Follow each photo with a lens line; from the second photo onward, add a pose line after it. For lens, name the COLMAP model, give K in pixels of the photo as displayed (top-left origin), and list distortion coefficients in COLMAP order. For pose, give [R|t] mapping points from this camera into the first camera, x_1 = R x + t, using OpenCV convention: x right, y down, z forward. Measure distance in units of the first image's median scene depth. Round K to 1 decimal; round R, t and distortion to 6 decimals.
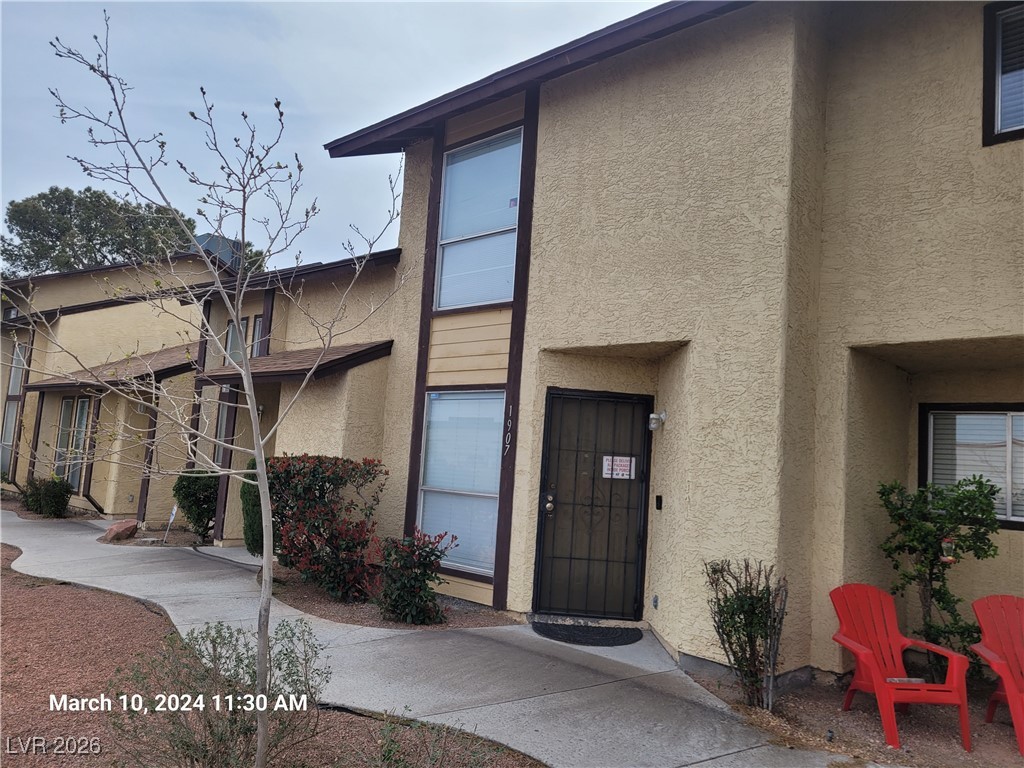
lens RADIAL K [[758.9, 0, 506.1], [0, 758.9, 392.2], [0, 0, 1]] dist [0.057005, -0.039461]
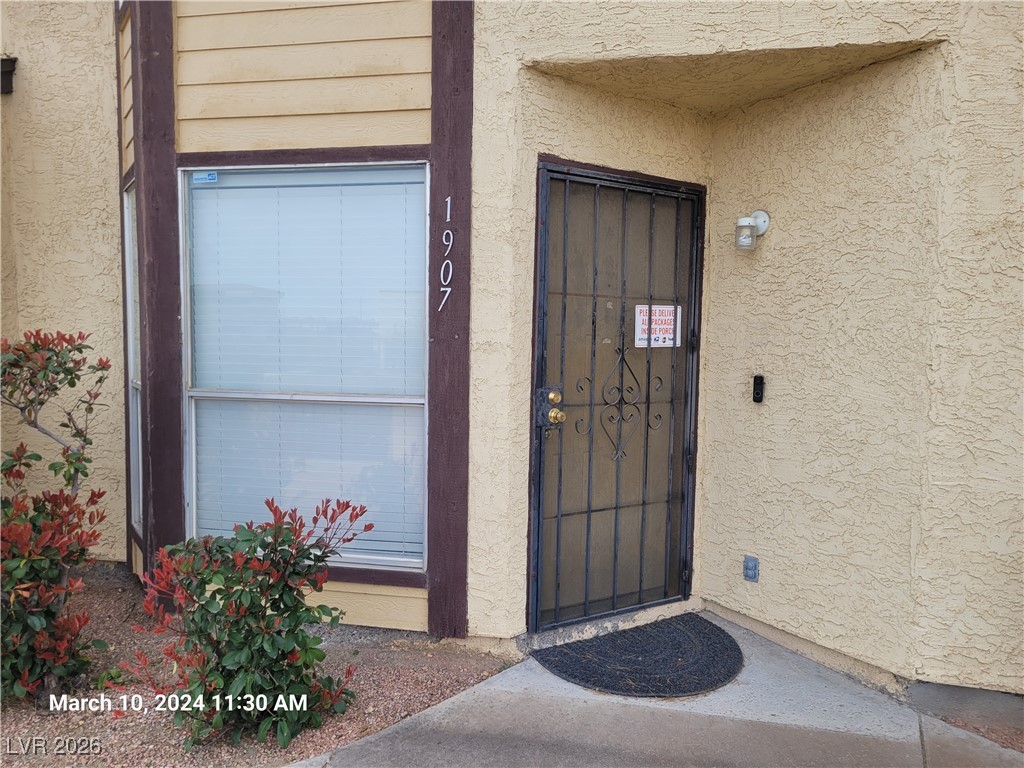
lens RADIAL K [[758.9, 0, 506.1], [0, 758.9, 392.2], [0, 0, 1]] dist [0.057005, -0.039461]
pose [[0.854685, -0.089627, 0.511351, -0.207410], [-0.007821, 0.982650, 0.185306, 0.048177], [-0.519088, -0.162378, 0.839155, 0.612961]]
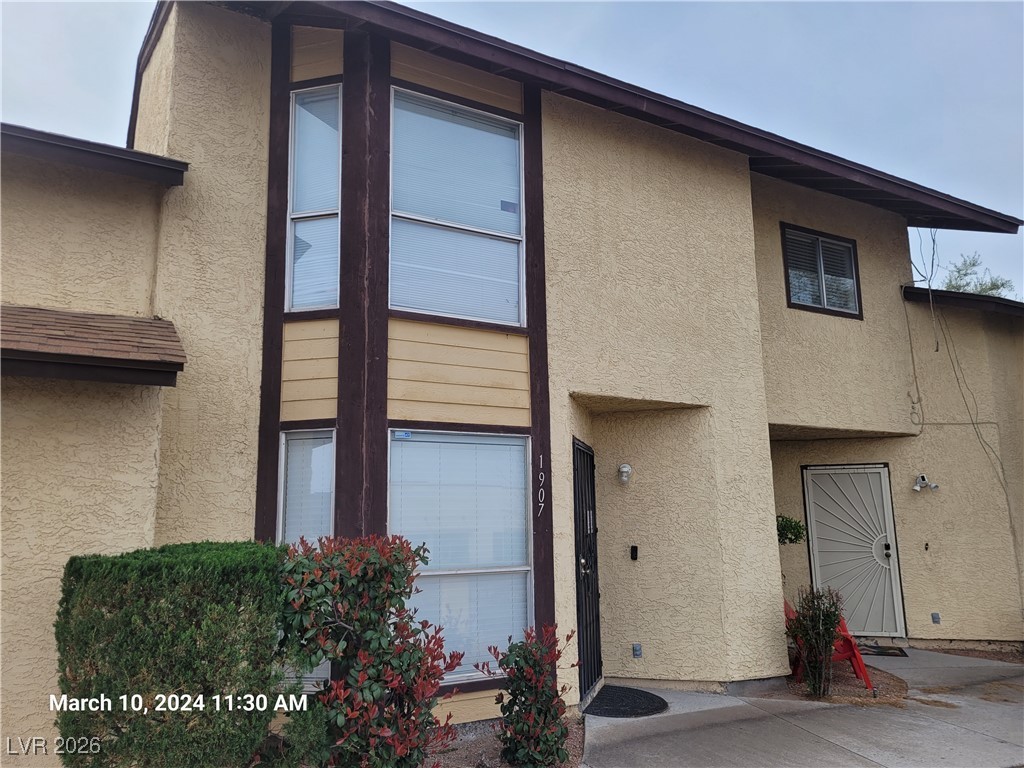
lens RADIAL K [[758.9, 0, 506.1], [0, 758.9, 392.2], [0, 0, 1]] dist [0.057005, -0.039461]
pose [[0.302453, 0.093886, 0.948529, -0.821258], [-0.057005, 0.995138, -0.080322, 0.018510], [-0.951458, -0.029778, 0.306334, 0.810336]]
